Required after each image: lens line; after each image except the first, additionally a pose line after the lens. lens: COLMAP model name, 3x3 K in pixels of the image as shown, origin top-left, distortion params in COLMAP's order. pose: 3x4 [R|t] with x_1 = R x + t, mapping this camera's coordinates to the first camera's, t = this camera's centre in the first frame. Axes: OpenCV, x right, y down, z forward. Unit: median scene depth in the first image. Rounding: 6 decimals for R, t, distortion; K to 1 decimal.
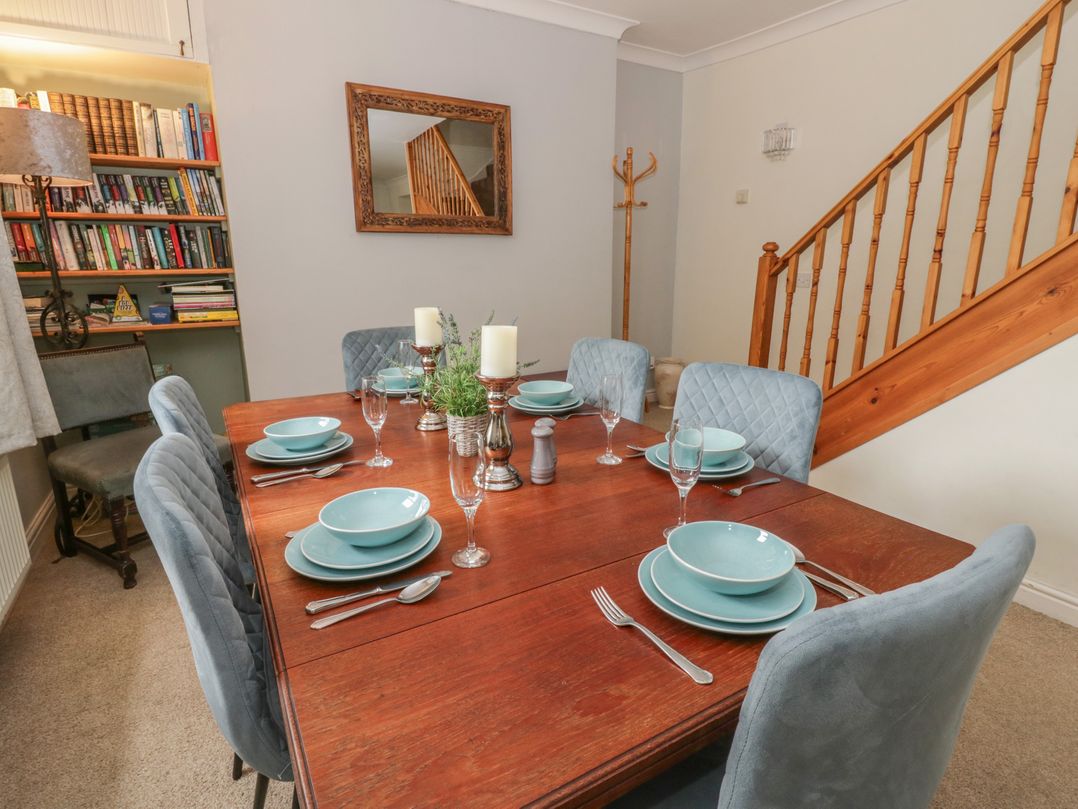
lens RADIAL K [[569.0, 0, 552.7], [0, 569.0, 406.3], [0, 0, 1]] dist [0.003484, -0.016363]
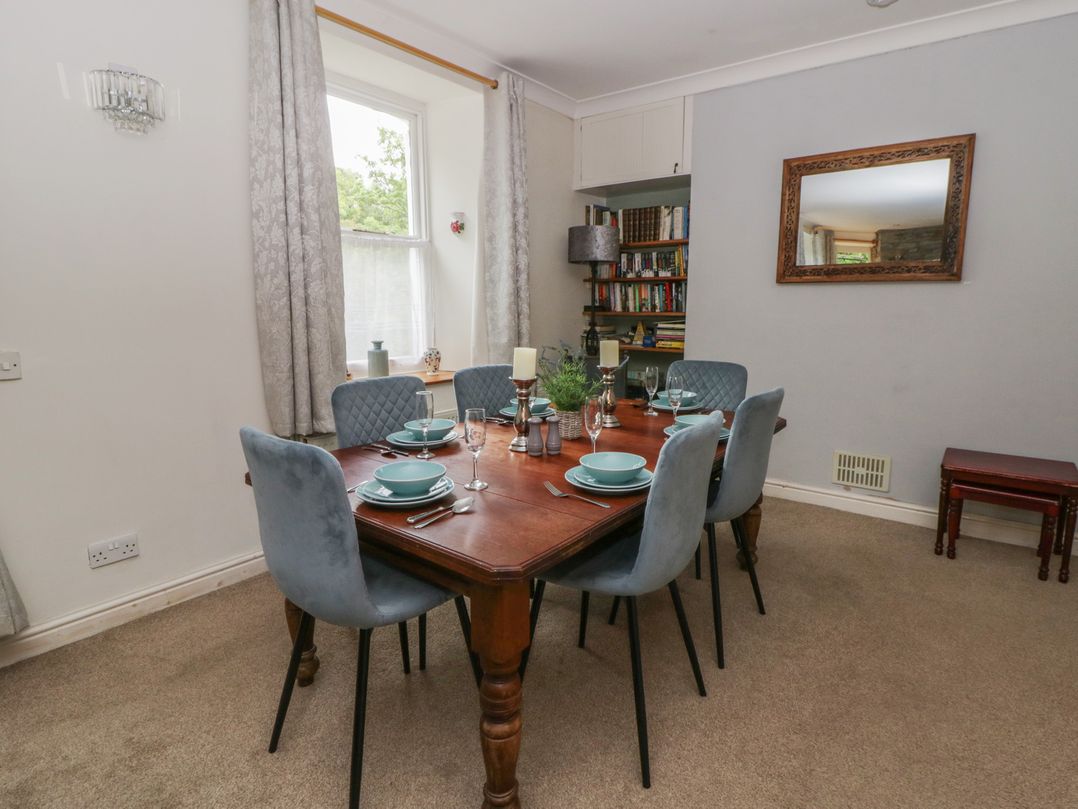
lens RADIAL K [[569.0, 0, 552.7], [0, 569.0, 406.3], [0, 0, 1]] dist [0.003484, -0.016363]
pose [[0.345037, 0.170189, -0.923030, 0.673192], [-0.240327, 0.966659, 0.088397, -0.065375], [0.907300, 0.191328, 0.374434, 0.227226]]
